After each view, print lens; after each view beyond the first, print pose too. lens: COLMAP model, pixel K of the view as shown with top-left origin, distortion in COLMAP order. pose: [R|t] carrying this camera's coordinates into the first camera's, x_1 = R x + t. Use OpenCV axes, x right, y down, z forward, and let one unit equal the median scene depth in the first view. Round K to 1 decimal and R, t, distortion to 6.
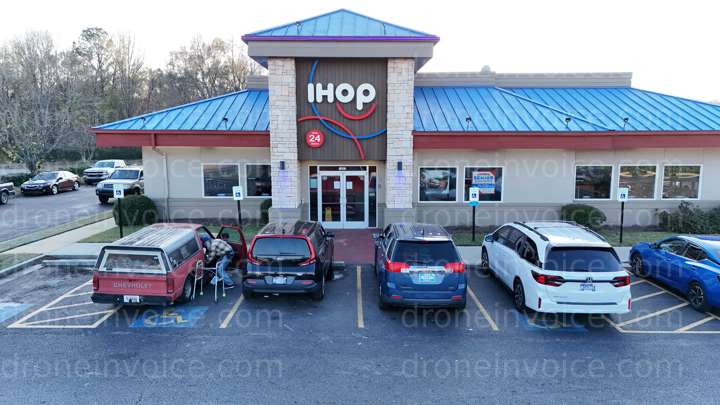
lens RADIAL K [[536.5, 0, 361.4], [0, 536.5, 198.2], [0, 0, 1]] dist [0.080106, -0.074399]
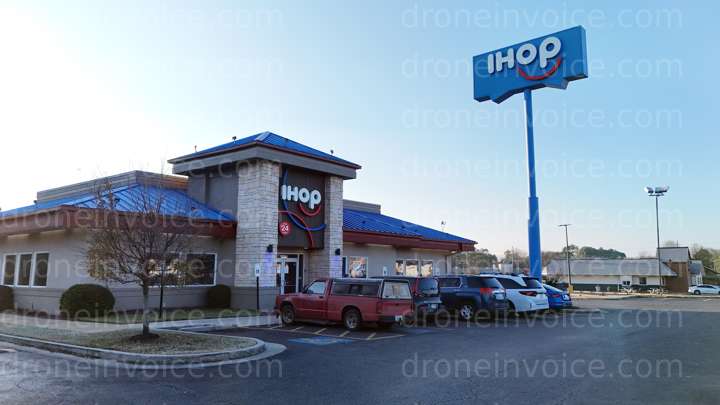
lens RADIAL K [[536.5, 0, 361.4], [0, 536.5, 198.2], [0, 0, 1]] dist [0.080106, -0.074399]
pose [[0.646195, 0.105658, 0.755823, -0.921232], [0.092776, 0.972149, -0.215218, 0.103472], [-0.757512, 0.209195, 0.618395, 0.093134]]
